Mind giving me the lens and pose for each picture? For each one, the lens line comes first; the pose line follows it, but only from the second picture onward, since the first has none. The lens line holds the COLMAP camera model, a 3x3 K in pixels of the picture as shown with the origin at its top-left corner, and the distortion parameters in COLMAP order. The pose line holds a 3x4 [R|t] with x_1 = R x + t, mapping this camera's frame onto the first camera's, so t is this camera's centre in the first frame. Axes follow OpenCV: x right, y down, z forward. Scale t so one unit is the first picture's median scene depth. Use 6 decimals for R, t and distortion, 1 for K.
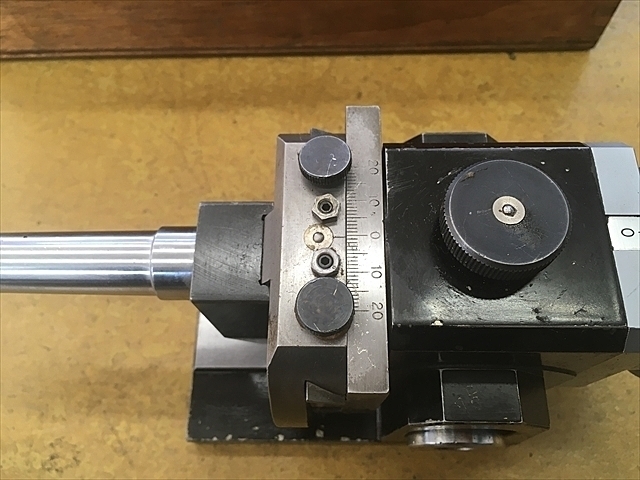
lens RADIAL K [[558.5, 0, 320.0], [0, 558.5, 240.0], [0, 0, 1]] dist [0.063756, -0.128021]
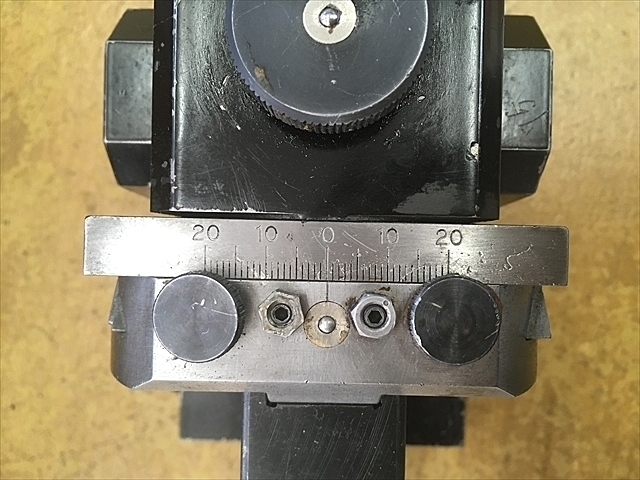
lens RADIAL K [[558.5, 0, 320.0], [0, 558.5, 240.0], [0, 0, 1]] dist [0.063756, -0.128021]
pose [[0.010519, -0.999720, 0.021181, 0.042408], [0.921149, 0.017930, 0.388796, -0.138672], [-0.389067, 0.015421, 0.921080, 0.223961]]
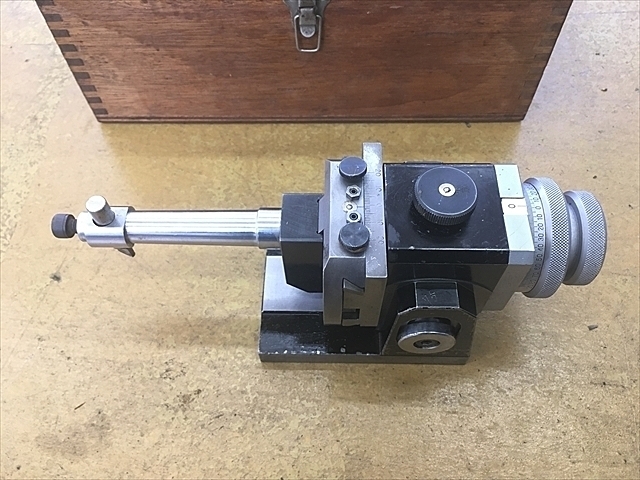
lens RADIAL K [[548.7, 0, 320.0], [0, 548.7, 240.0], [0, 0, 1]] dist [0.063788, -0.107150]
pose [[0.999924, 0.011685, 0.003988, -0.056859], [-0.011062, 0.991320, -0.131002, 0.182591], [-0.005484, 0.130947, 0.991374, -0.433930]]
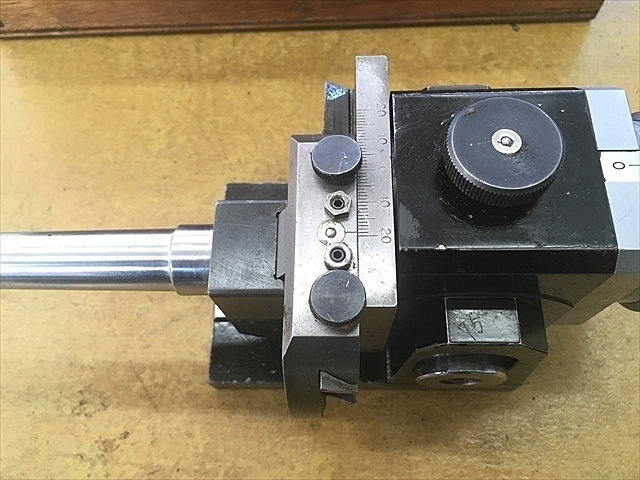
lens RADIAL K [[555.6, 0, 320.0], [0, 555.6, 240.0], [0, 0, 1]] dist [0.066568, -0.129709]
pose [[0.999827, -0.007614, -0.016961, -0.003627], [0.007676, 0.999964, 0.003573, 0.062435], [0.016933, -0.003703, 0.999850, -0.041797]]
